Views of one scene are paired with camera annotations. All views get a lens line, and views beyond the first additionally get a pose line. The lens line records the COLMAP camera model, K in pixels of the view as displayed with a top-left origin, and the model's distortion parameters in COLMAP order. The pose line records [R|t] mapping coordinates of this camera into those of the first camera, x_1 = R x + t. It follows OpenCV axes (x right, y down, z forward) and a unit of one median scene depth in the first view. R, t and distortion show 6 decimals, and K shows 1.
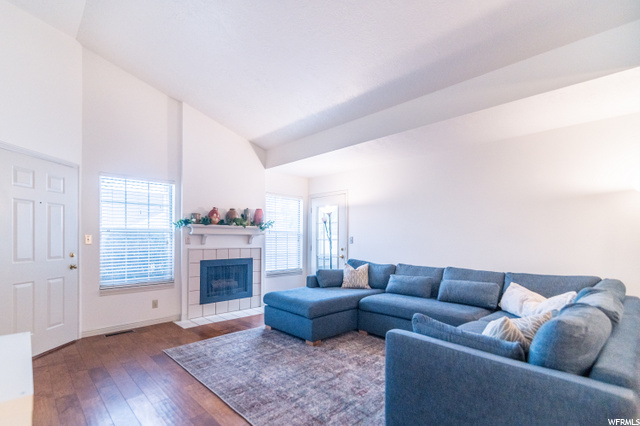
lens RADIAL K [[304.5, 0, 322.8], [0, 304.5, 241.2], [0, 0, 1]] dist [0.011442, -0.000183]
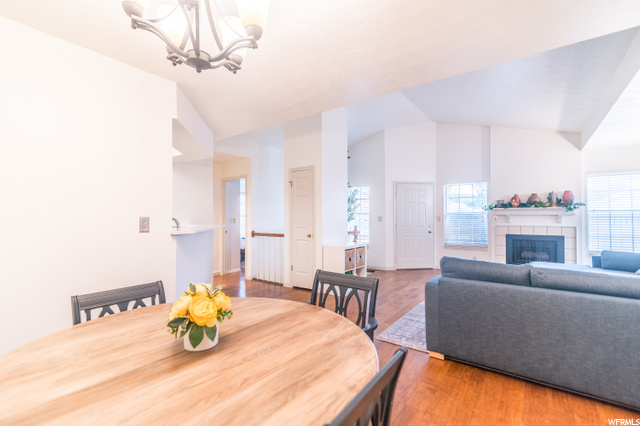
lens RADIAL K [[304.5, 0, 311.9], [0, 304.5, 214.6], [0, 0, 1]] dist [0.011442, -0.000183]
pose [[0.136452, -0.014462, -0.990541, 0.831837], [-0.008631, 0.999838, -0.015786, 0.004686], [0.990609, 0.010704, 0.136305, -0.053594]]
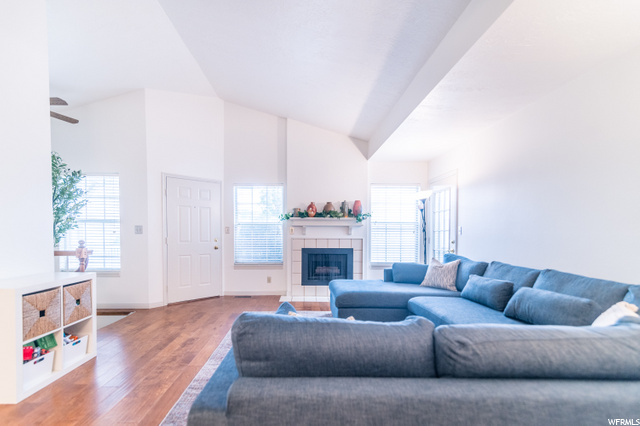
lens RADIAL K [[304.5, 0, 312.3], [0, 304.5, 241.7], [0, 0, 1]] dist [0.011442, -0.000183]
pose [[0.719320, 0.016882, -0.694474, 0.440615], [-0.007005, 0.999830, 0.017049, 0.017591], [0.694644, -0.007398, 0.719316, 0.175041]]
